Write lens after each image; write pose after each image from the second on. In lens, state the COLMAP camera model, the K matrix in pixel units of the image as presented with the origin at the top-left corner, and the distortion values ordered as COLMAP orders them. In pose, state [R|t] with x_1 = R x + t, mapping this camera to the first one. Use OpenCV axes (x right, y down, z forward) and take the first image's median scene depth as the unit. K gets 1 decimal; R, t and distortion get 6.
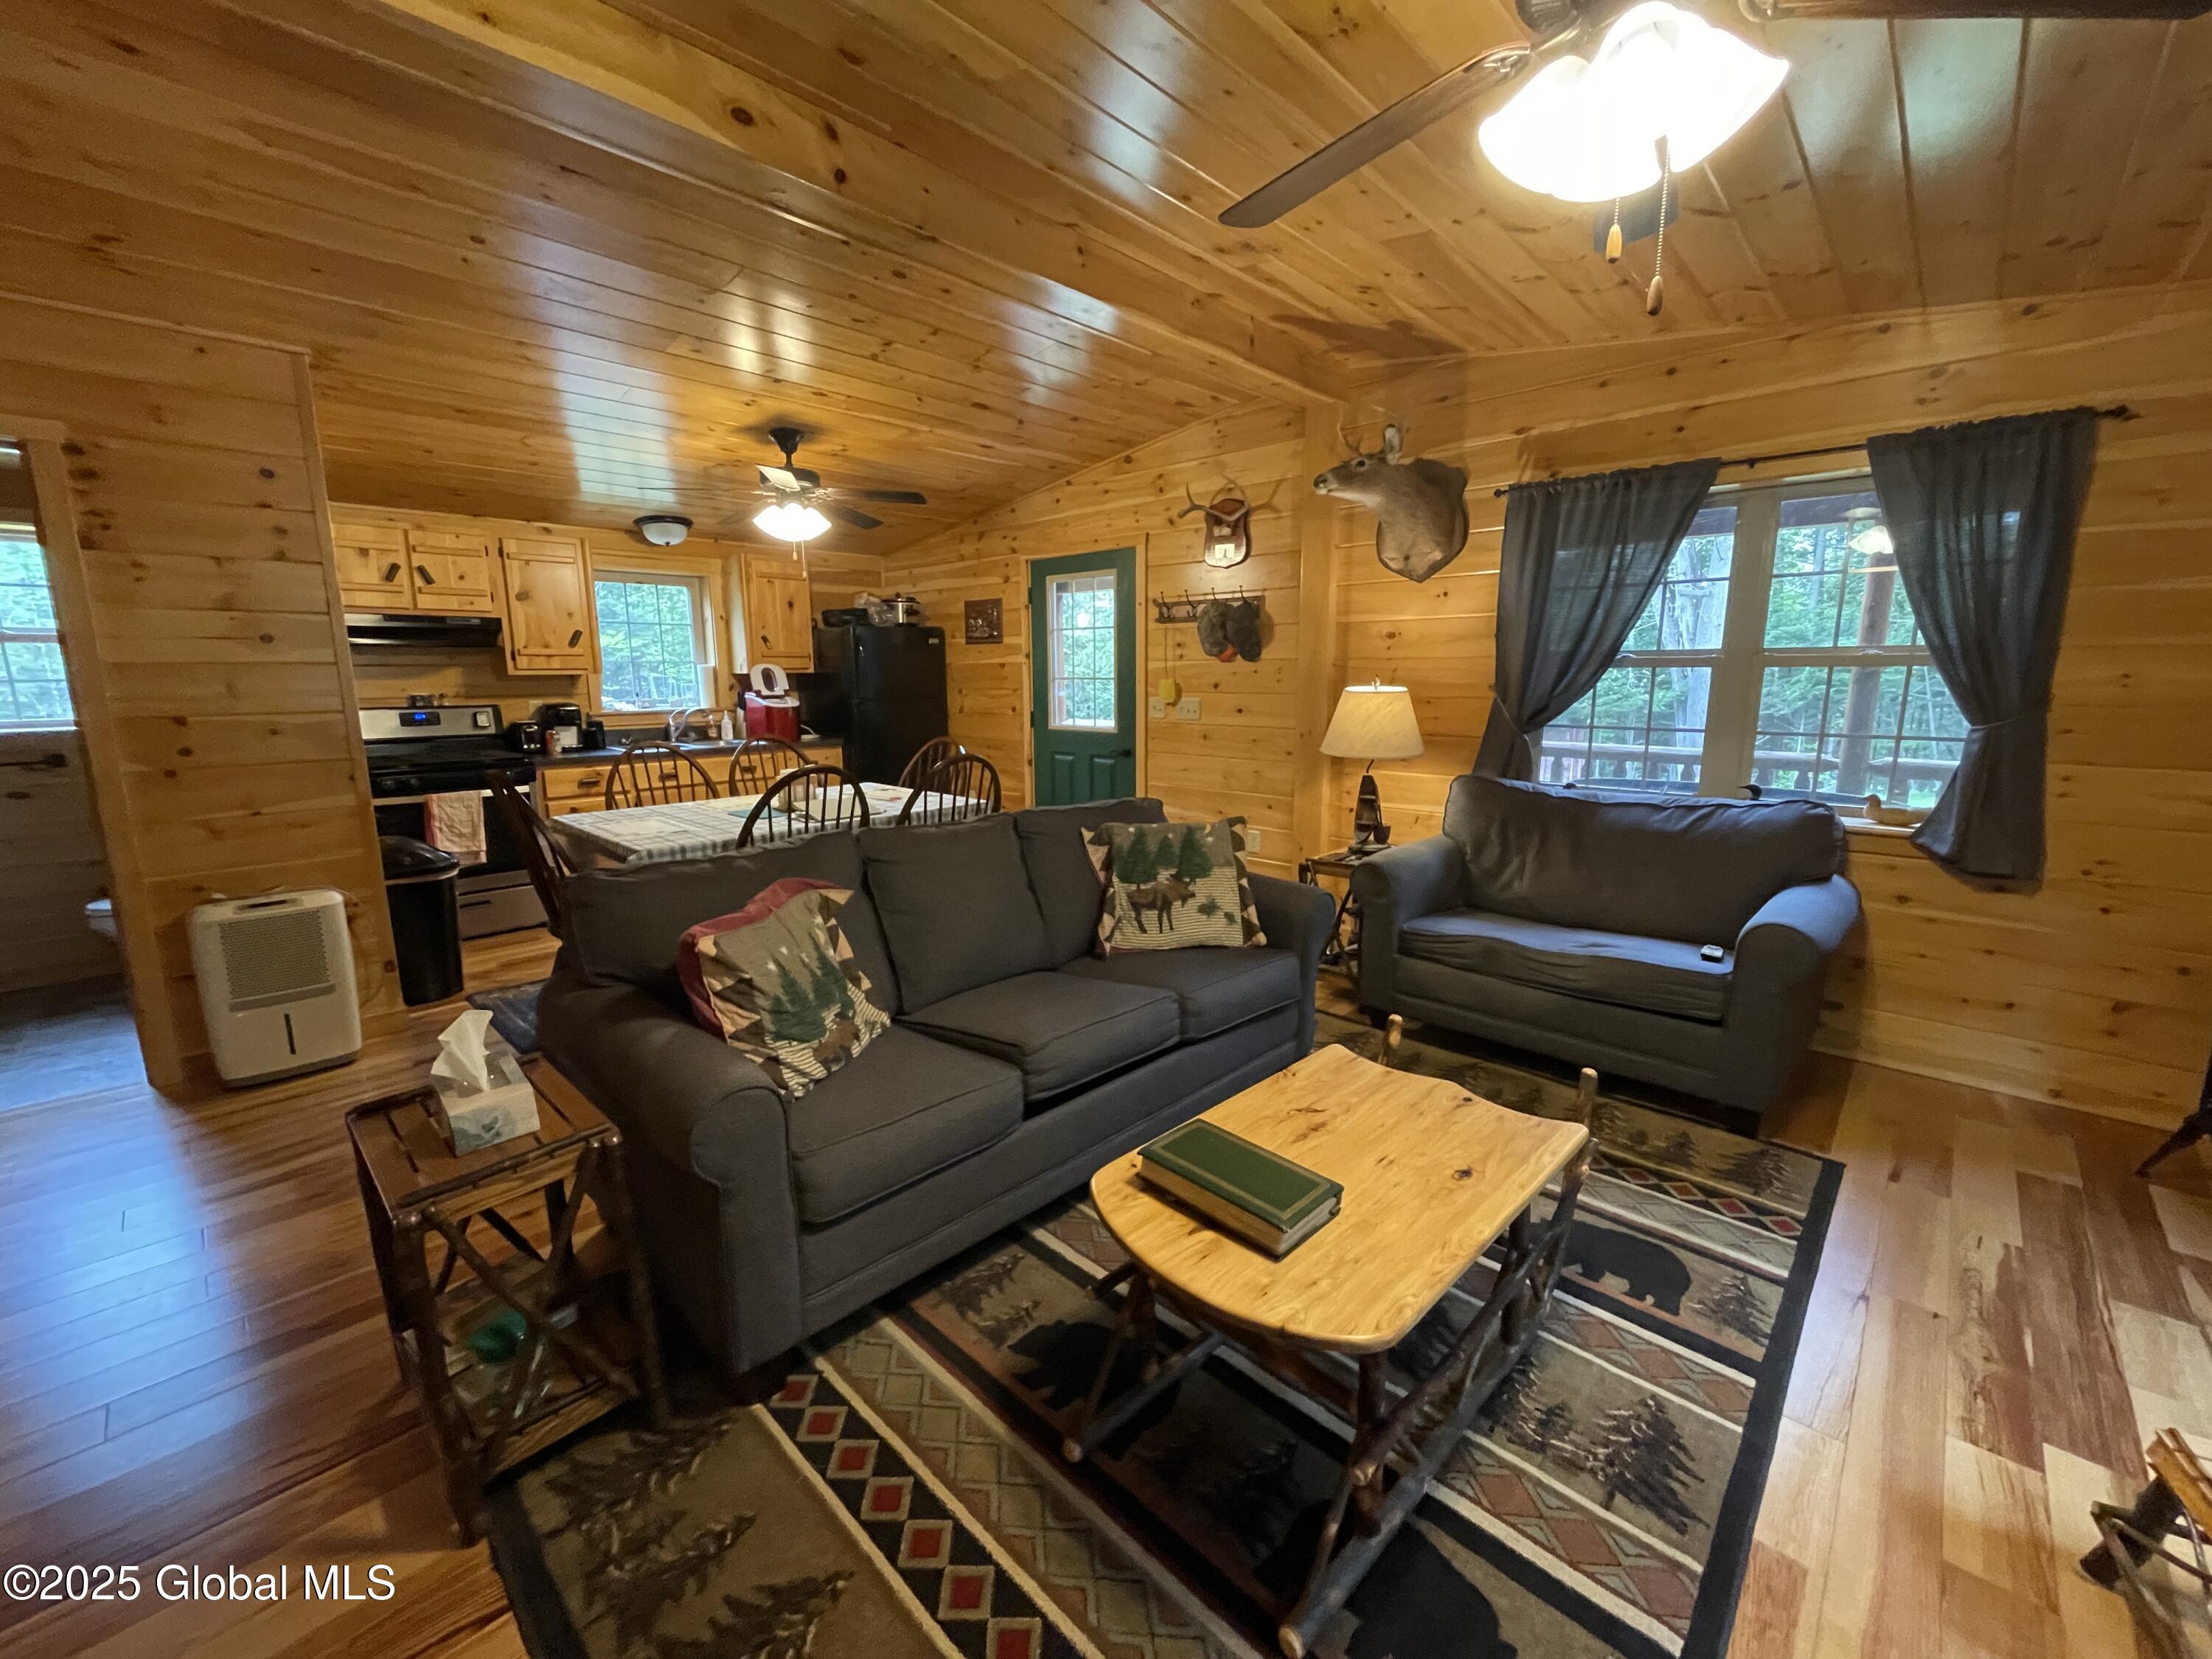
lens RADIAL K [[890.7, 0, 1102.4], [0, 890.7, 826.9], [0, 0, 1]] dist [-0.000743, 0.000005]
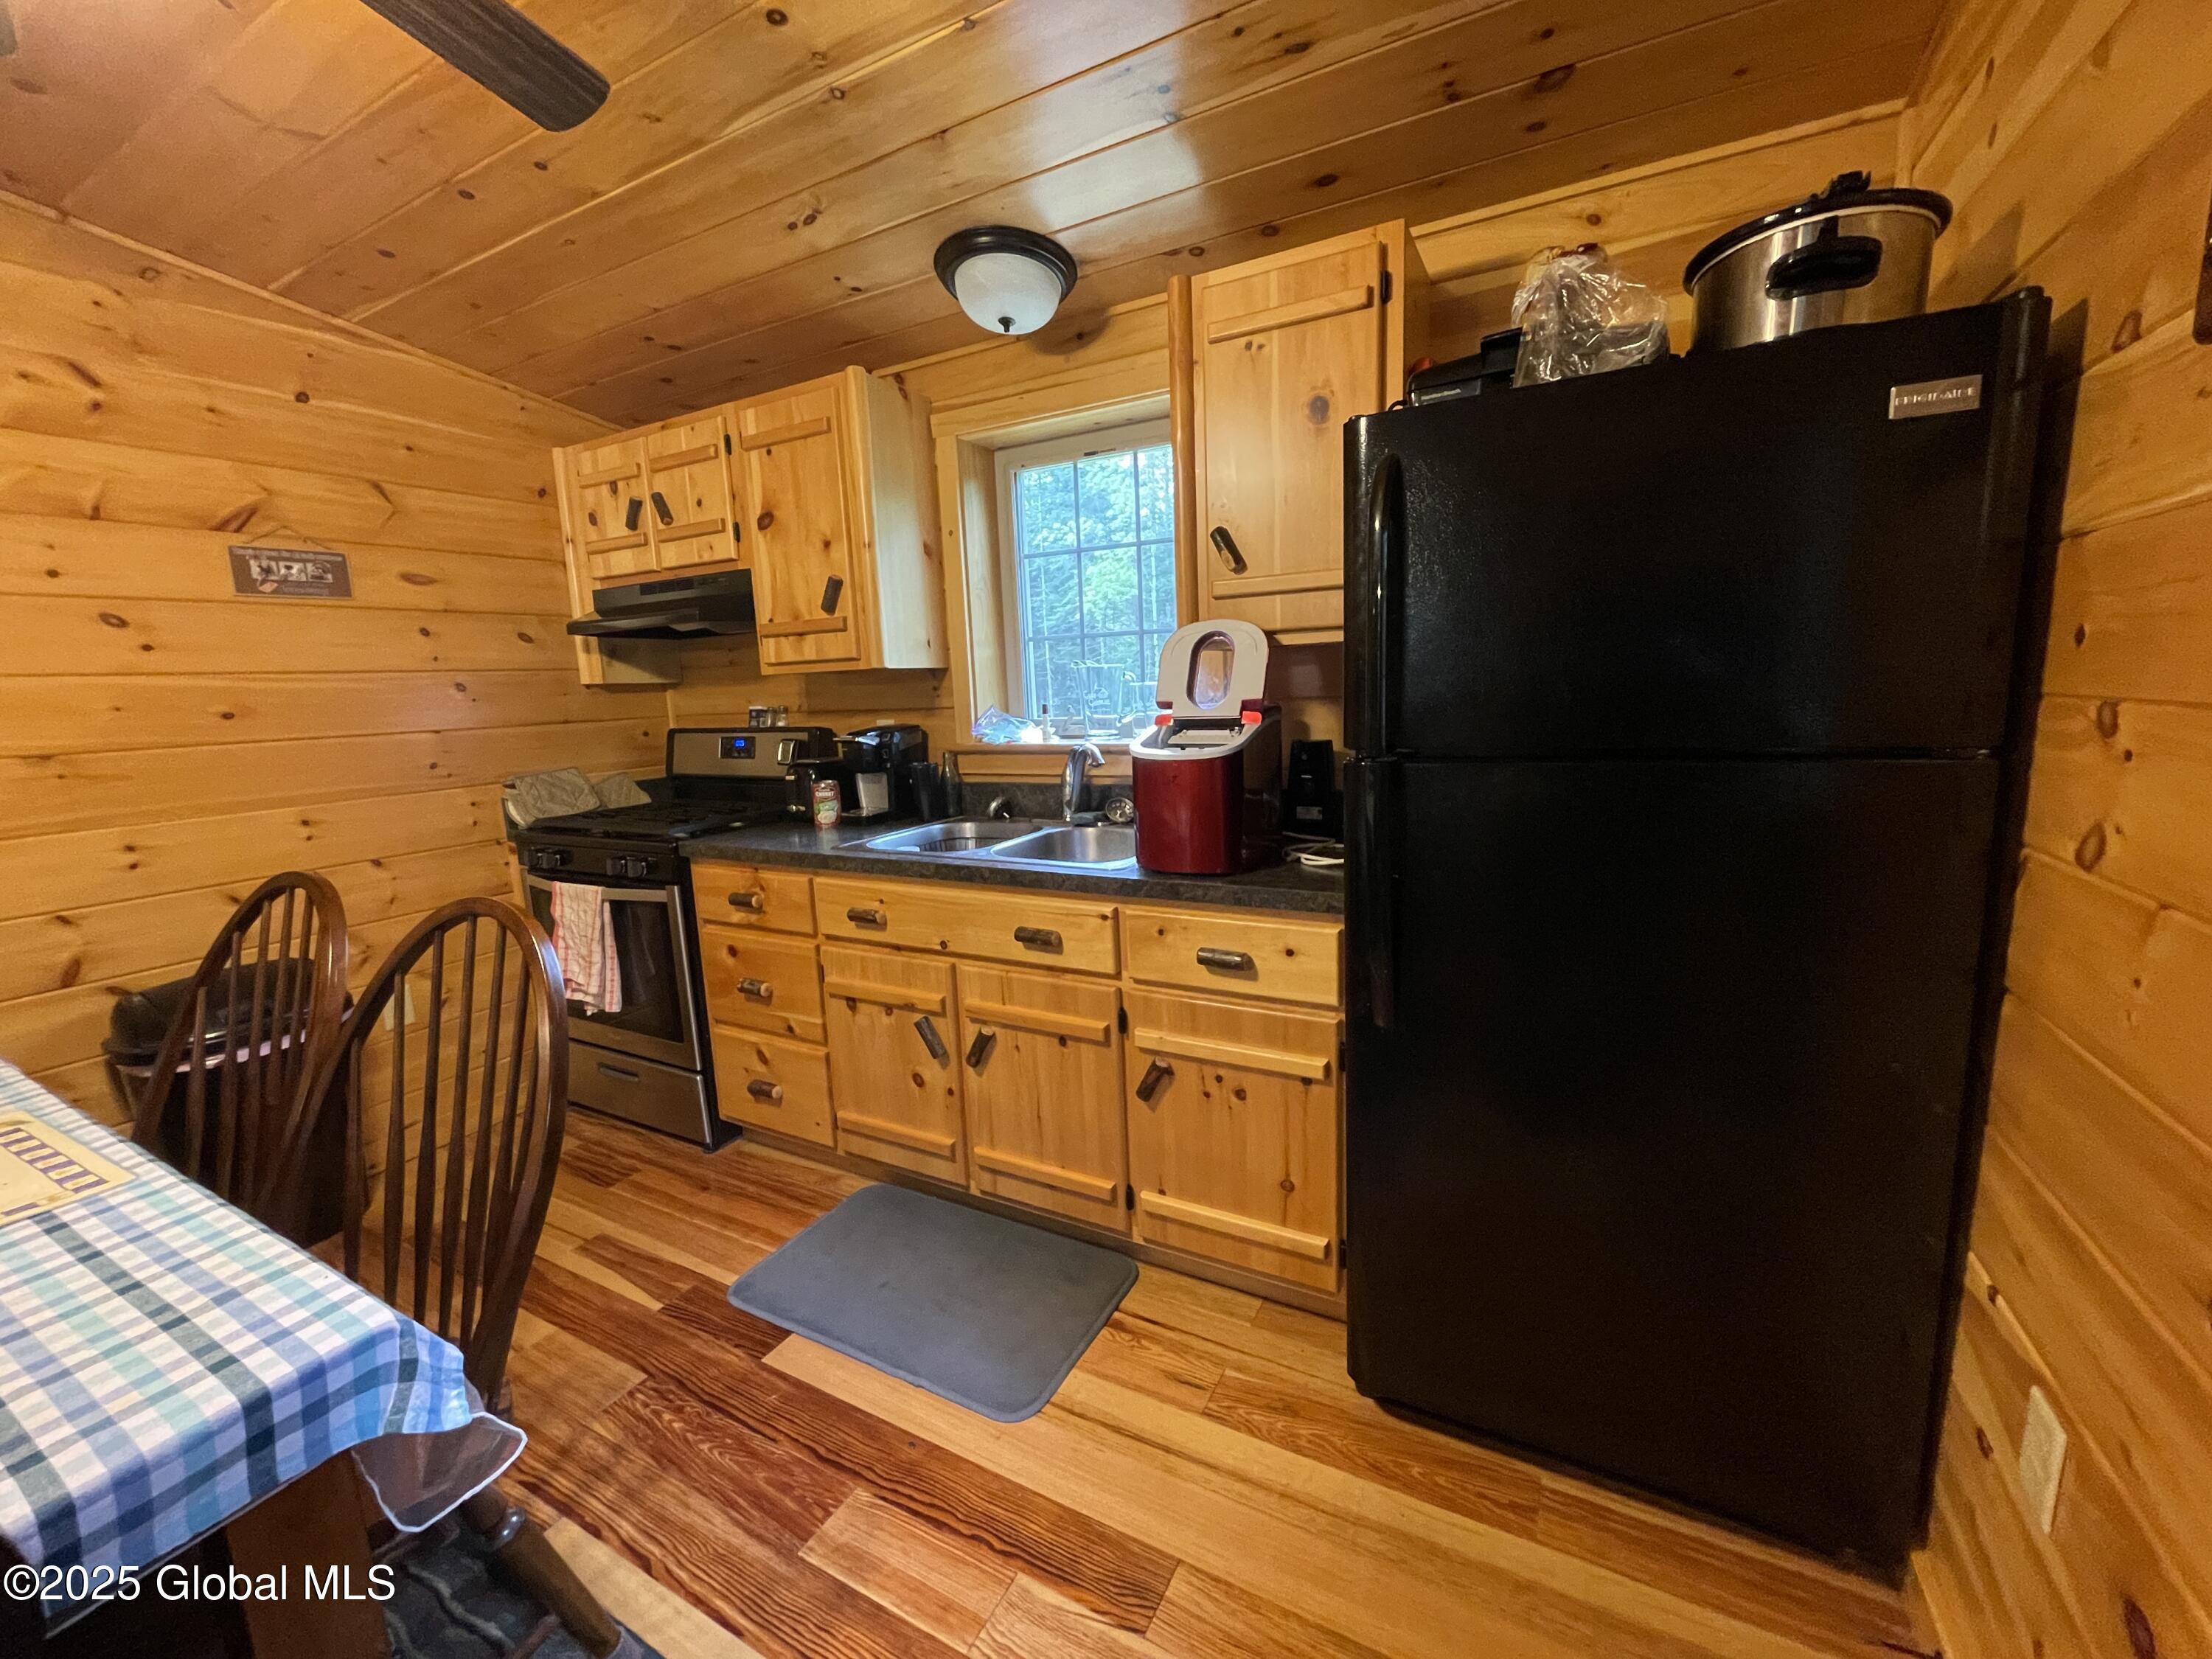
lens RADIAL K [[890.7, 0, 1100.8], [0, 890.7, 833.6], [0, 0, 1]] dist [-0.000743, 0.000005]
pose [[0.258817, 0.153446, -0.953660, -0.084215], [-0.134252, 0.983433, 0.121802, -0.171572], [0.956551, 0.096506, 0.275129, 1.070620]]
